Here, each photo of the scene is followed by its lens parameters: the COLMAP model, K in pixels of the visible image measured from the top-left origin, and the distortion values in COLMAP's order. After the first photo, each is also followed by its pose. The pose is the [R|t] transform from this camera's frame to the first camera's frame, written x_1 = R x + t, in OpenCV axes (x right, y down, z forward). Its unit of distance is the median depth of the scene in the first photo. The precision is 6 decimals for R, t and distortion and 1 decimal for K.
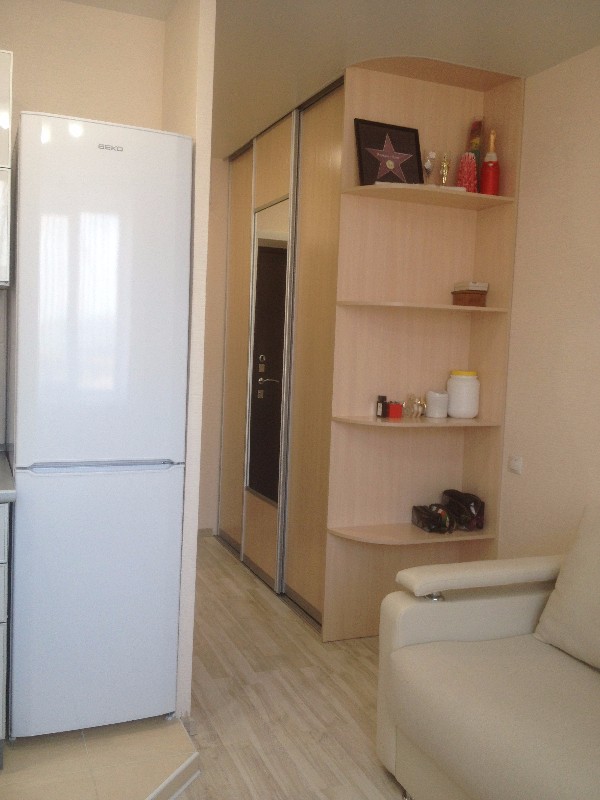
lens RADIAL K [[764.8, 0, 298.6], [0, 764.8, 389.9], [0, 0, 1]] dist [0.009935, 0.016934]
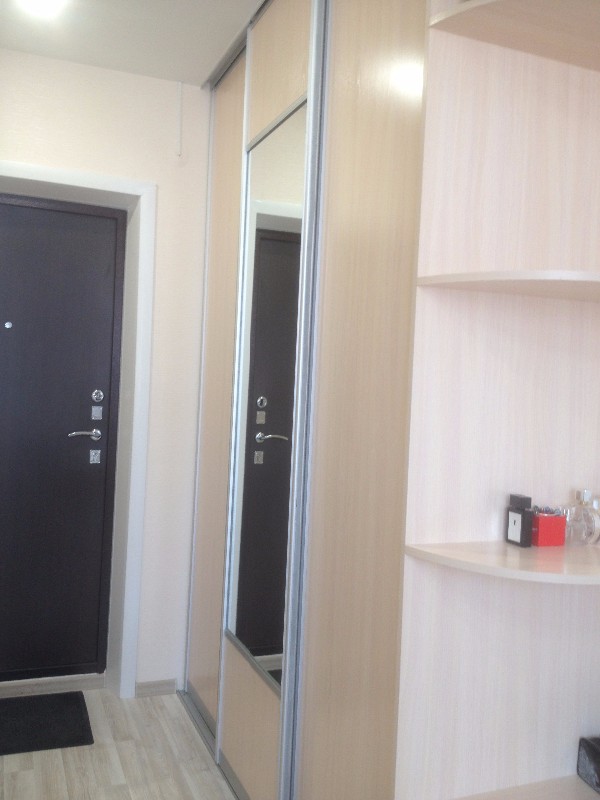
lens RADIAL K [[766.8, 0, 300.0], [0, 766.8, 400.0], [0, 0, 1]] dist [0.130559, -0.284683]
pose [[0.999867, 0.007448, -0.014488, -0.009373], [-0.008023, 0.999166, -0.040035, -0.027916], [0.014177, 0.040145, 0.999093, 0.558569]]
